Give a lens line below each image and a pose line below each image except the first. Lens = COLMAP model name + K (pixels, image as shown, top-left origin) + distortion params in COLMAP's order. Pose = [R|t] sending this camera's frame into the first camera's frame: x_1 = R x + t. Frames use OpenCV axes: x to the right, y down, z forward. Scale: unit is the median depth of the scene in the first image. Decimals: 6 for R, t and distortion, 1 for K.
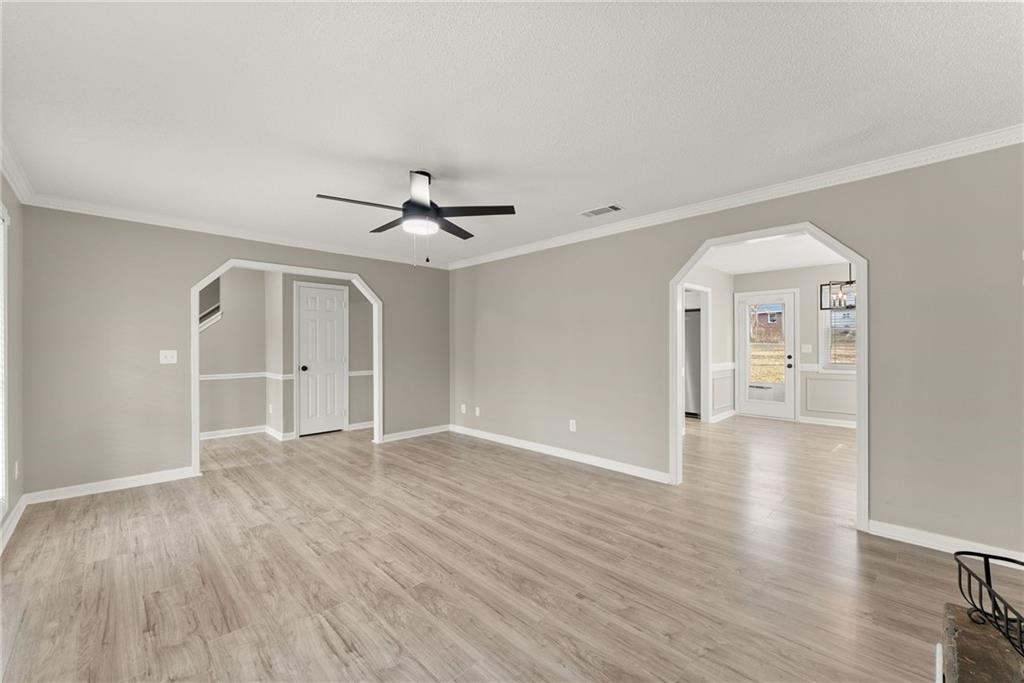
lens RADIAL K [[413.7, 0, 510.6], [0, 413.7, 342.4], [0, 0, 1]] dist [-0.001926, -0.000423]
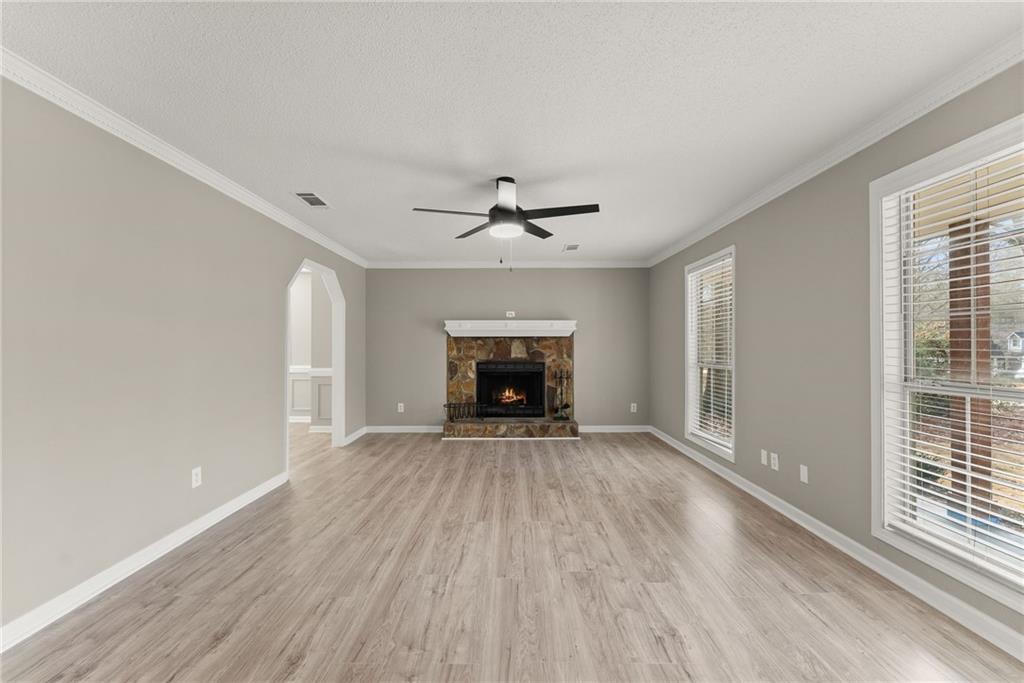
lens RADIAL K [[413.7, 0, 510.6], [0, 413.7, 342.4], [0, 0, 1]] dist [-0.001926, -0.000423]
pose [[-0.715847, 0.010404, 0.698180, -1.010323], [-0.000921, 0.999874, -0.015844, 0.018596], [-0.698257, -0.011985, -0.715747, 1.850758]]
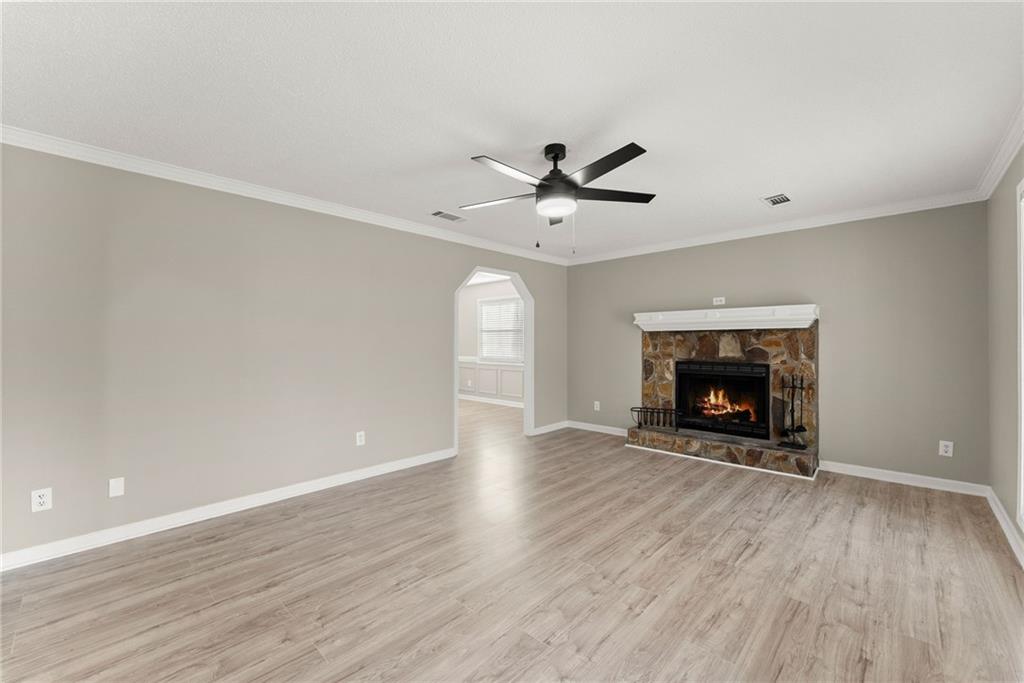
lens RADIAL K [[413.7, 0, 510.6], [0, 413.7, 342.4], [0, 0, 1]] dist [-0.001926, -0.000423]
pose [[-0.035307, 0.001315, 0.999376, -1.164347], [-0.003088, 0.999994, -0.001425, 0.009556], [-0.999372, -0.003136, -0.035303, 1.204145]]
